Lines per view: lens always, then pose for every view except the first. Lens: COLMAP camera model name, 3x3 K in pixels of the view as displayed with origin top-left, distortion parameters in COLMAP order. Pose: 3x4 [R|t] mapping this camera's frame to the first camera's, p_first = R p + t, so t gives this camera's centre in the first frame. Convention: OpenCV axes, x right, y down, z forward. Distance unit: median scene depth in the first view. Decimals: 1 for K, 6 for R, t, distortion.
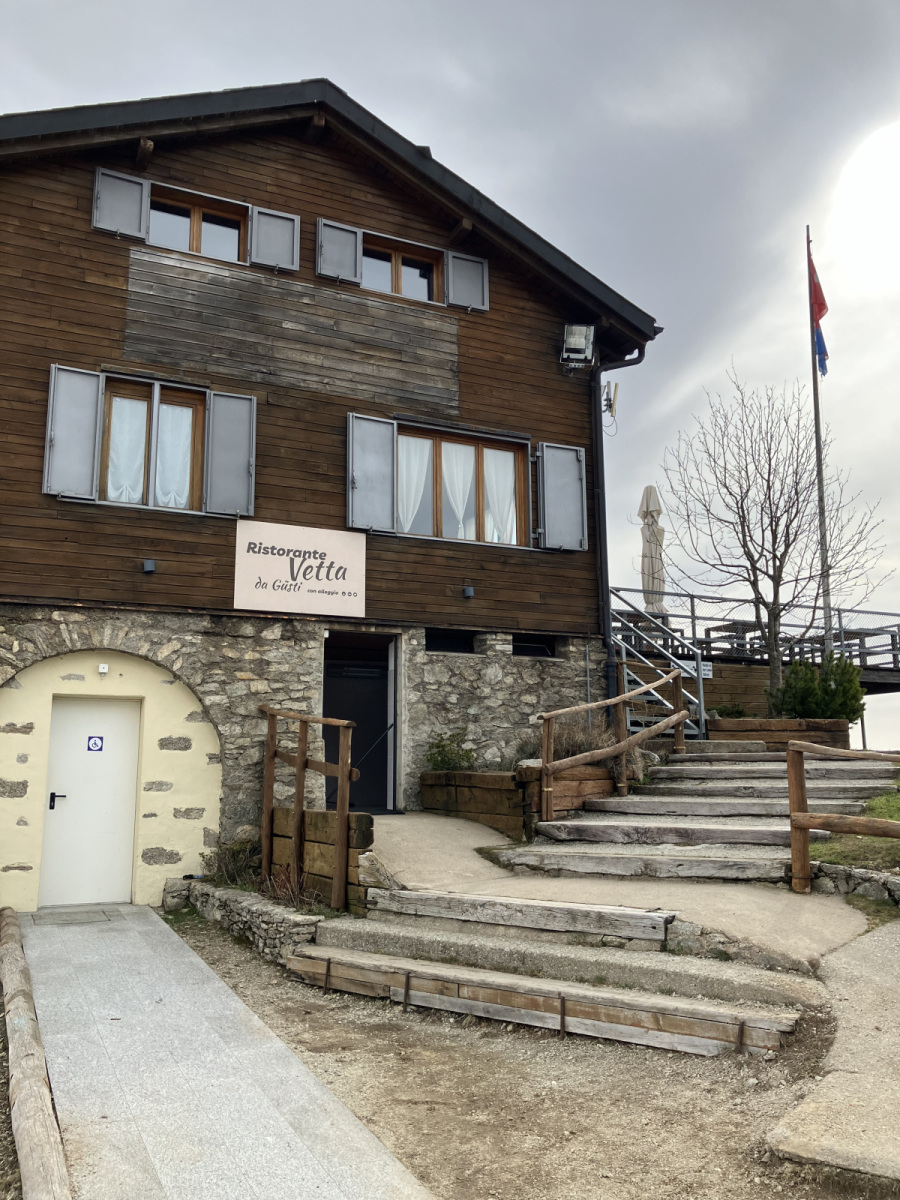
lens RADIAL K [[965.7, 0, 450.2], [0, 965.7, 600.3], [0, 0, 1]] dist [0.037404, -0.025631]
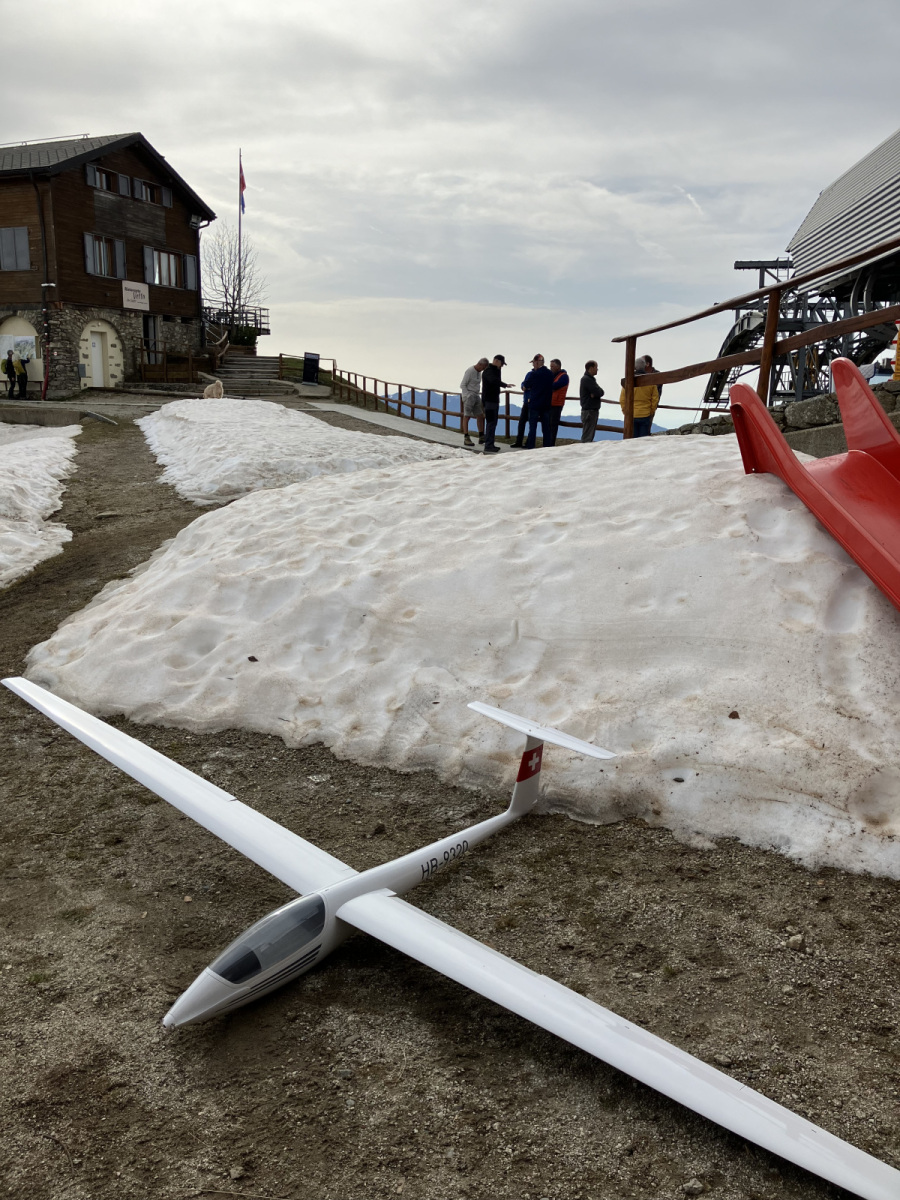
lens RADIAL K [[965.7, 0, 450.2], [0, 965.7, 600.1], [0, 0, 1]] dist [0.037404, -0.025631]
pose [[0.727880, -0.124074, 0.674386, -1.817985], [-0.152293, 0.929679, 0.335416, -0.357441], [-0.668579, -0.346847, 0.657799, -2.421004]]
